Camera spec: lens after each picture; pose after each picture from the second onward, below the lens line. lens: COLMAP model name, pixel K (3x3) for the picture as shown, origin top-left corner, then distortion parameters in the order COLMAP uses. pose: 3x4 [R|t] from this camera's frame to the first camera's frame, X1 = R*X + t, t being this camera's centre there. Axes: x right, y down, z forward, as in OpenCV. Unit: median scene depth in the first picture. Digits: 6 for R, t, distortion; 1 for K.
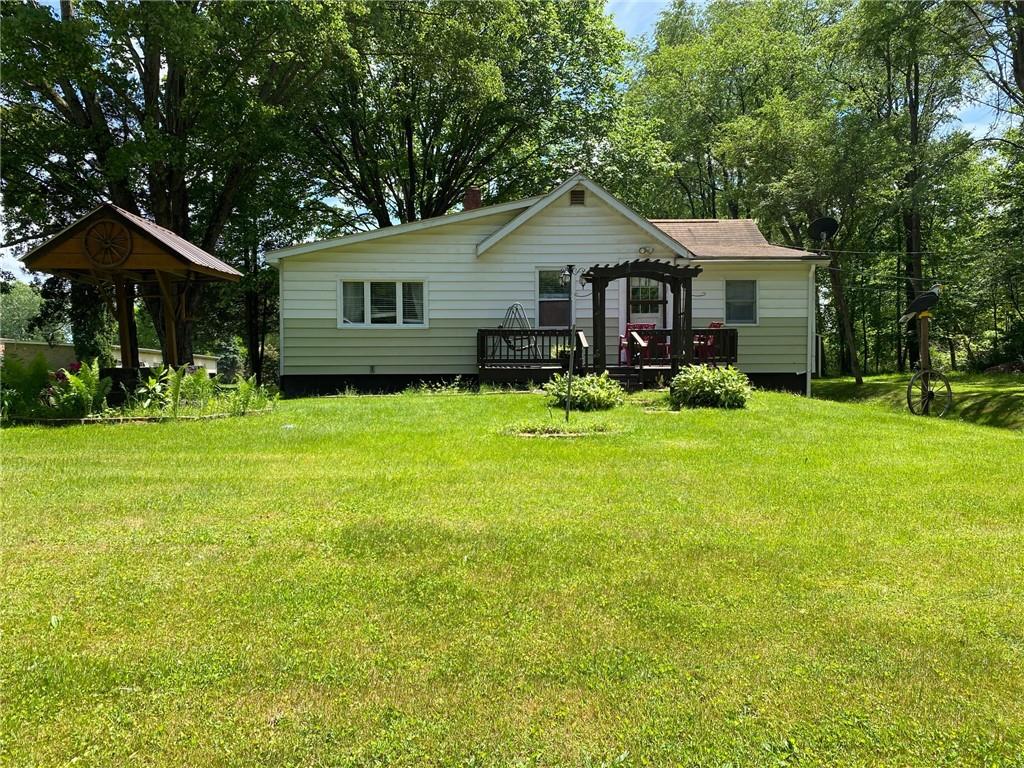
lens RADIAL K [[780.1, 0, 507.7], [0, 780.1, 385.7], [0, 0, 1]] dist [0.047884, -0.070156]
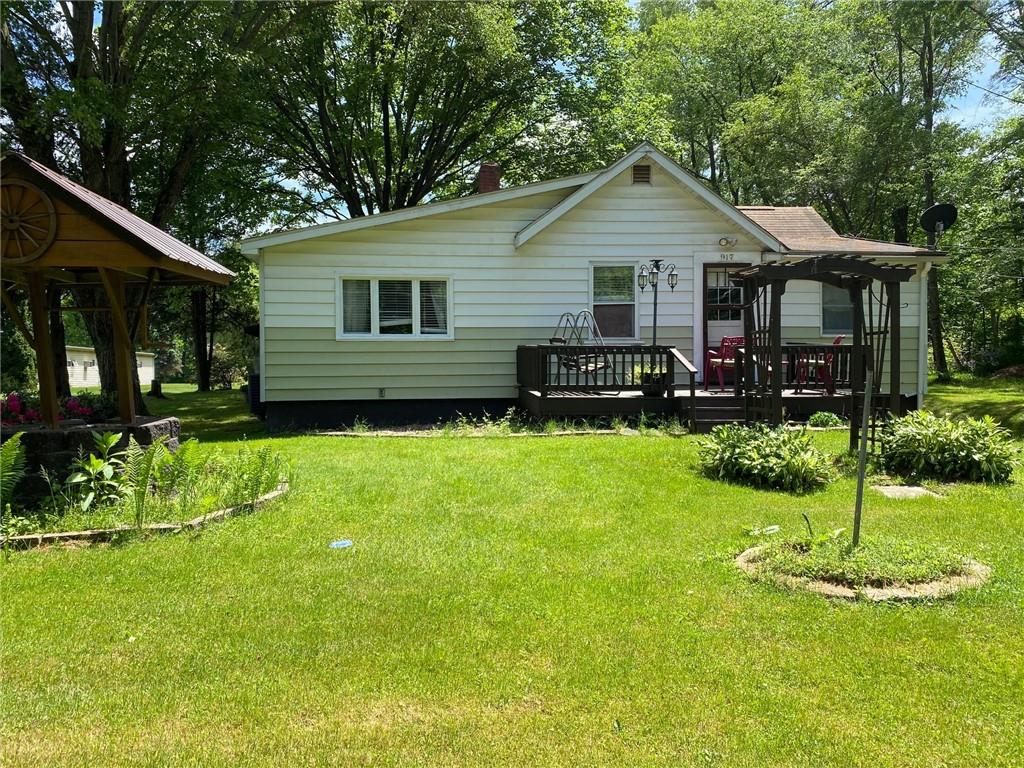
lens RADIAL K [[780.1, 0, 506.2], [0, 780.1, 384.4], [0, 0, 1]] dist [0.047884, -0.070156]
pose [[0.997492, -0.003001, 0.070709, -0.104137], [0.002340, 0.999953, 0.009434, -0.036181], [-0.070734, -0.009245, 0.997452, 0.218020]]
